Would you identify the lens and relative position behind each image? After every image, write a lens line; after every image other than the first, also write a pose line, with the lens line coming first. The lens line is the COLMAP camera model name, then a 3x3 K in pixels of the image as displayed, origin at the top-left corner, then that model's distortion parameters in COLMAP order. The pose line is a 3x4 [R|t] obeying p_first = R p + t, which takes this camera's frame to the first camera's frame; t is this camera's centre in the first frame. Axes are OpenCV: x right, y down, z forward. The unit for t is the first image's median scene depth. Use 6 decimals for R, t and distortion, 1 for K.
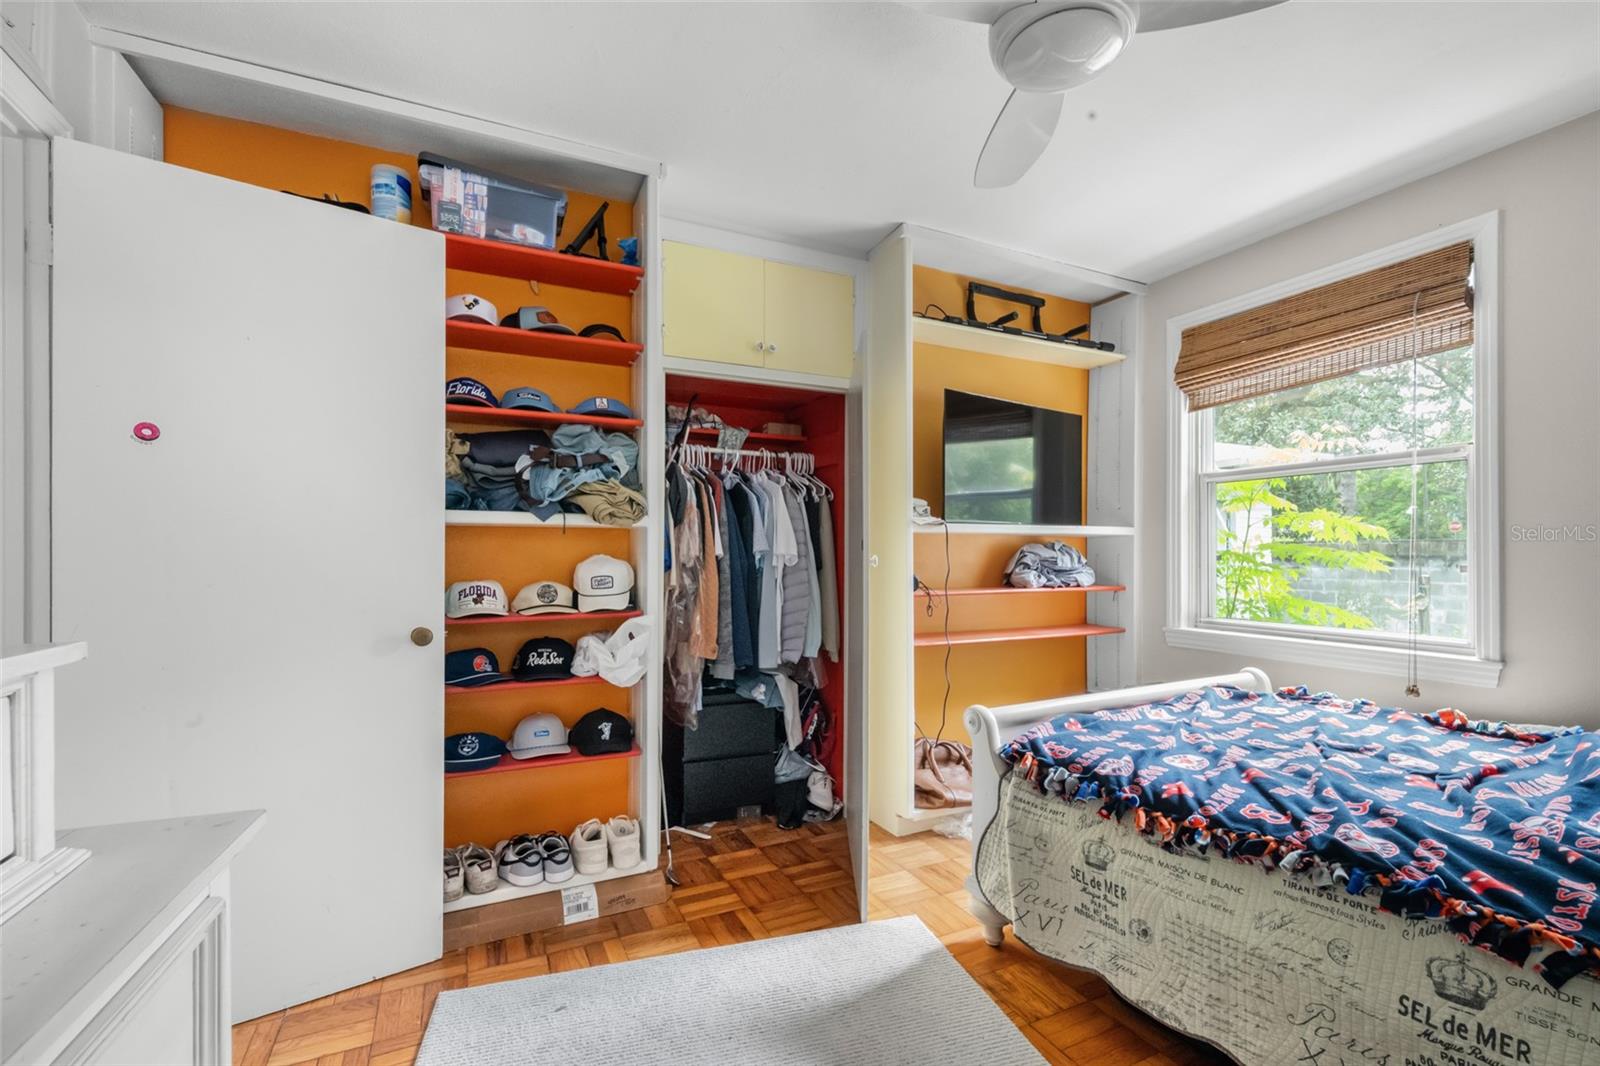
lens RADIAL K [[697.3, 0, 799.2], [0, 697.3, 554.3], [0, 0, 1]] dist [0.000261, -0.000123]
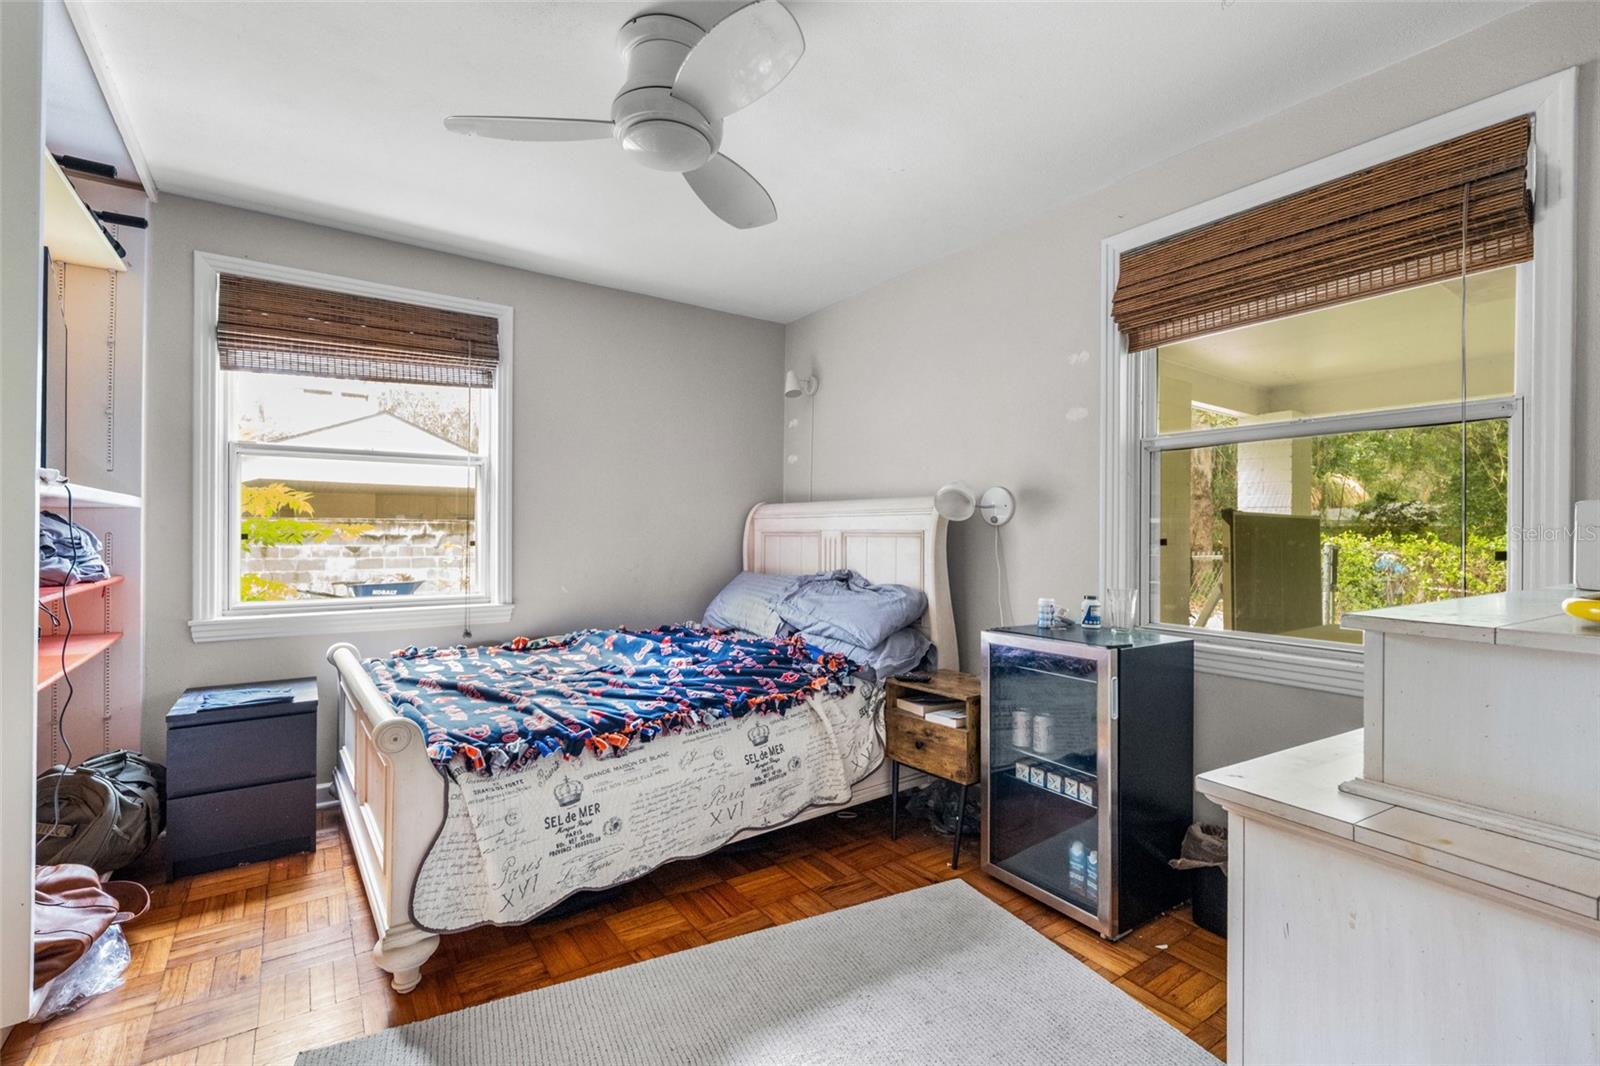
lens RADIAL K [[698.4, 0, 800.0], [0, 698.4, 533.0], [0, 0, 1]] dist [-0.000330, -0.000747]
pose [[-0.157905, -0.002952, 0.987450, -0.724957], [-0.002432, 0.999994, 0.002601, -0.006665], [-0.987451, -0.001990, -0.157911, 0.743690]]
